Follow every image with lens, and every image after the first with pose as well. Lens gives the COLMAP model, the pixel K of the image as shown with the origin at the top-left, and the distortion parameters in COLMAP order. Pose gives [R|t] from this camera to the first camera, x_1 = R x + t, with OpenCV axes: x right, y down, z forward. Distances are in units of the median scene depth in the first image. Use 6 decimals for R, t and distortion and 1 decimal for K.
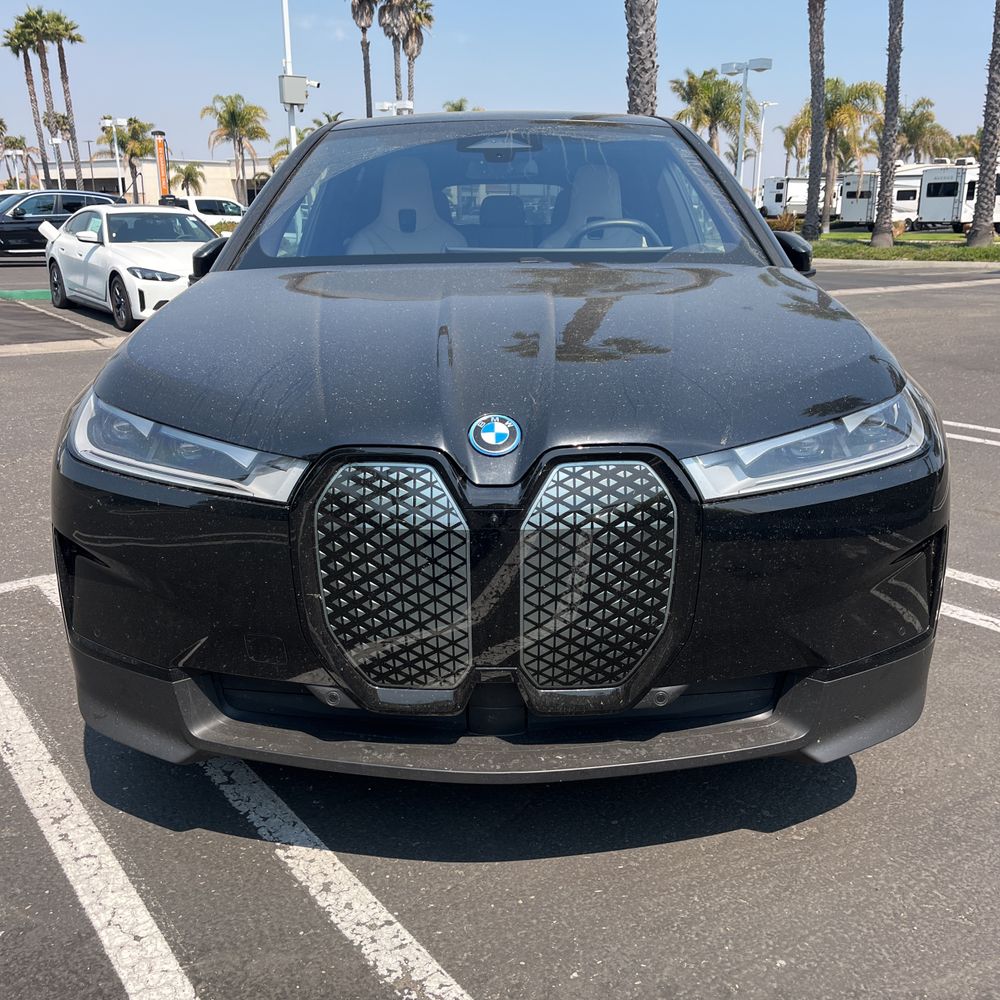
lens RADIAL K [[1011.4, 0, 485.3], [0, 1011.4, 498.2], [0, 0, 1]] dist [0.023601, 0.000000]
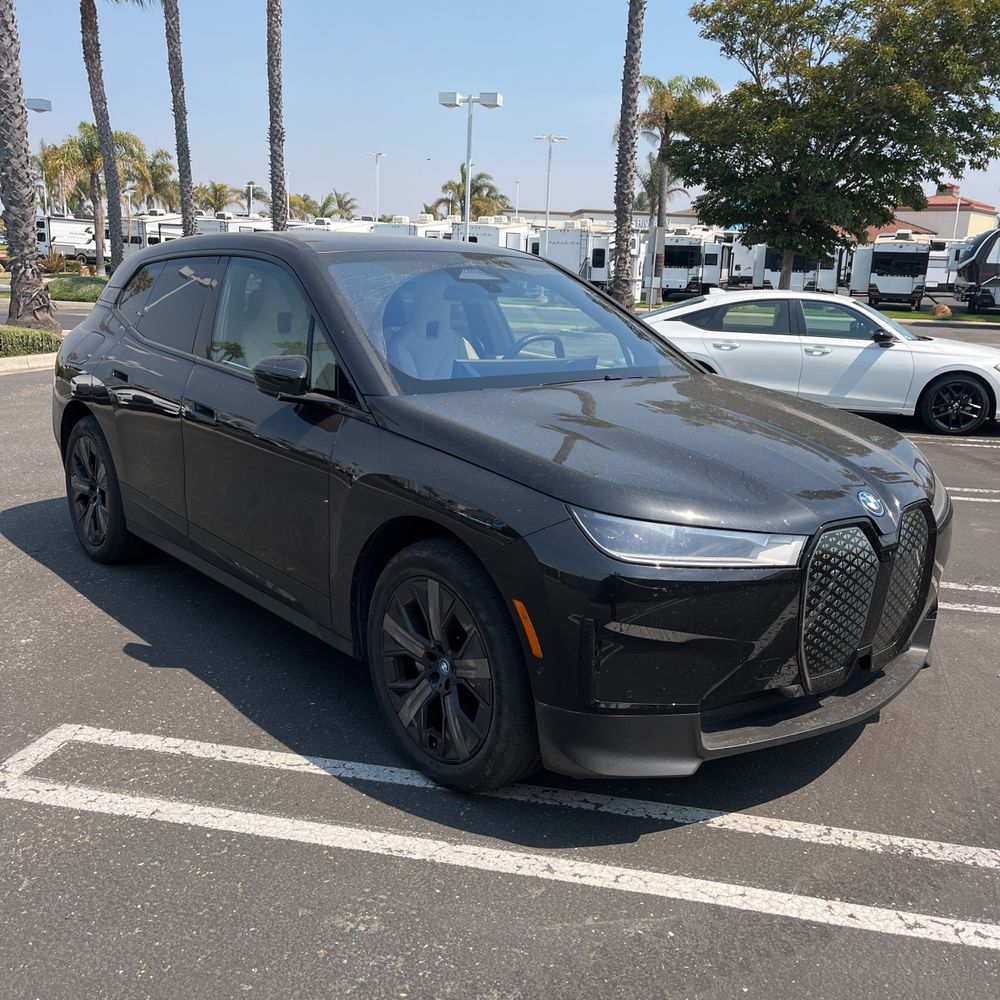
lens RADIAL K [[1011.4, 0, 504.5], [0, 1011.4, 500.2], [0, 0, 1]] dist [0.023601, 0.000000]
pose [[0.749895, -0.118021, 0.650944, -0.160793], [0.140153, 0.989966, 0.018030, -0.019309], [-0.646540, 0.077712, 0.758911, 0.013448]]
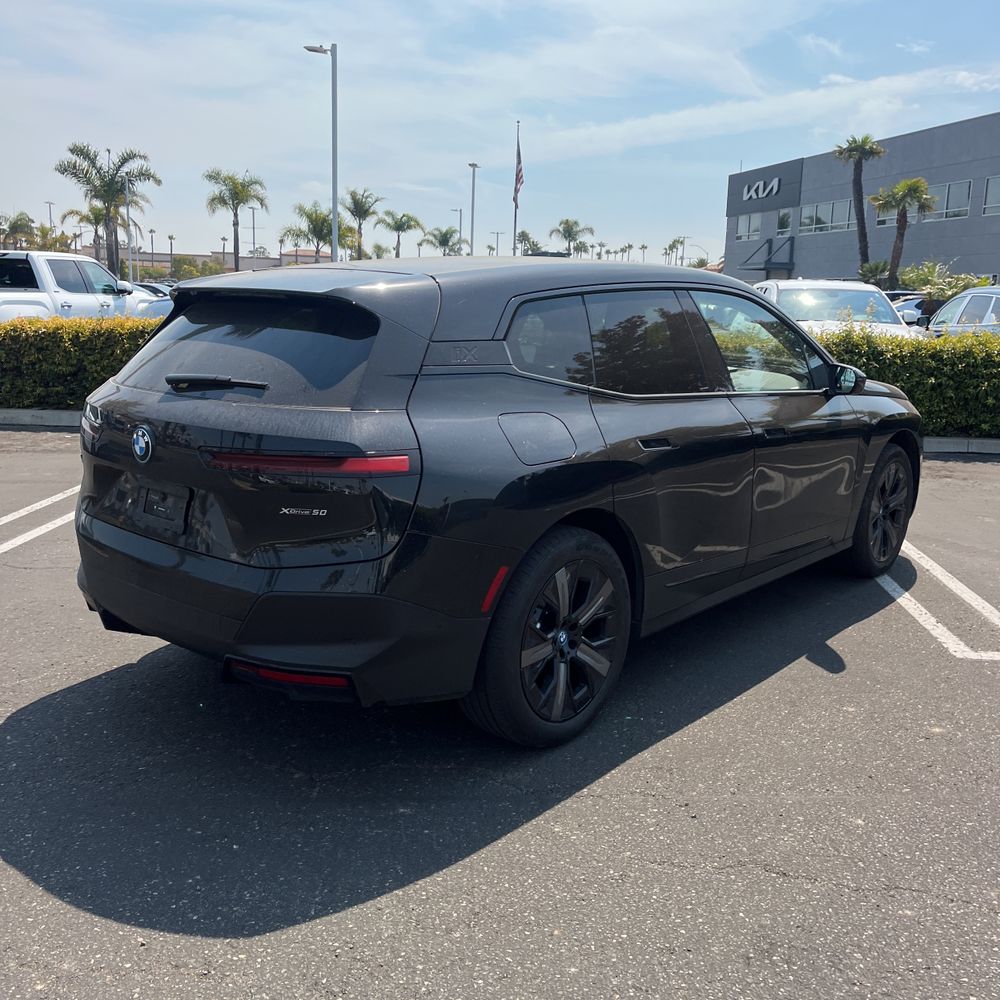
lens RADIAL K [[1011.4, 0, 504.4], [0, 1011.4, 500.4], [0, 0, 1]] dist [0.023601, 0.000000]
pose [[-0.771616, -0.141701, 0.620104, -0.167541], [0.149075, 0.907435, 0.392859, -0.146274], [-0.618373, 0.395578, -0.679068, 0.477106]]
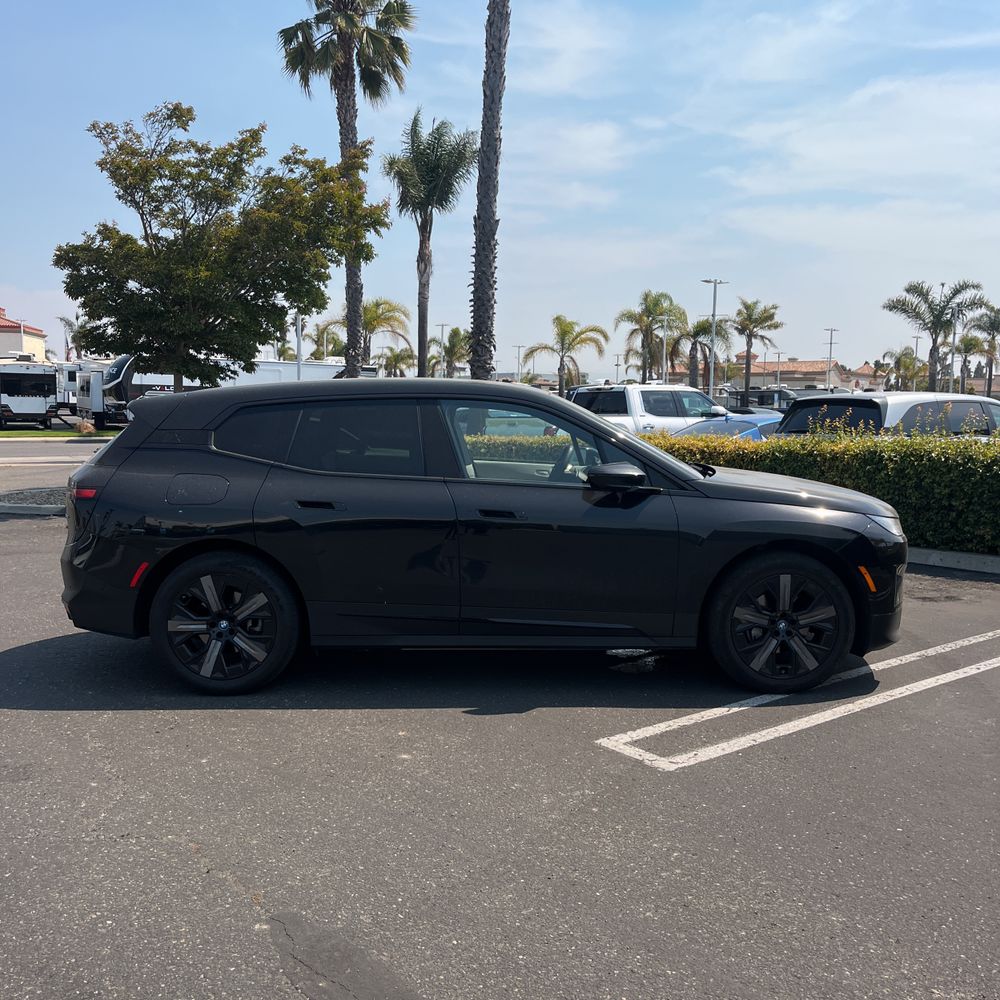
lens RADIAL K [[1011.4, 0, 501.2], [0, 1011.4, 507.6], [0, 0, 1]] dist [0.023601, 0.000000]
pose [[-0.036935, -0.094763, 0.994814, -0.370618], [0.258798, 0.960624, 0.101115, -0.080321], [-0.965225, 0.261191, -0.010956, 0.244619]]
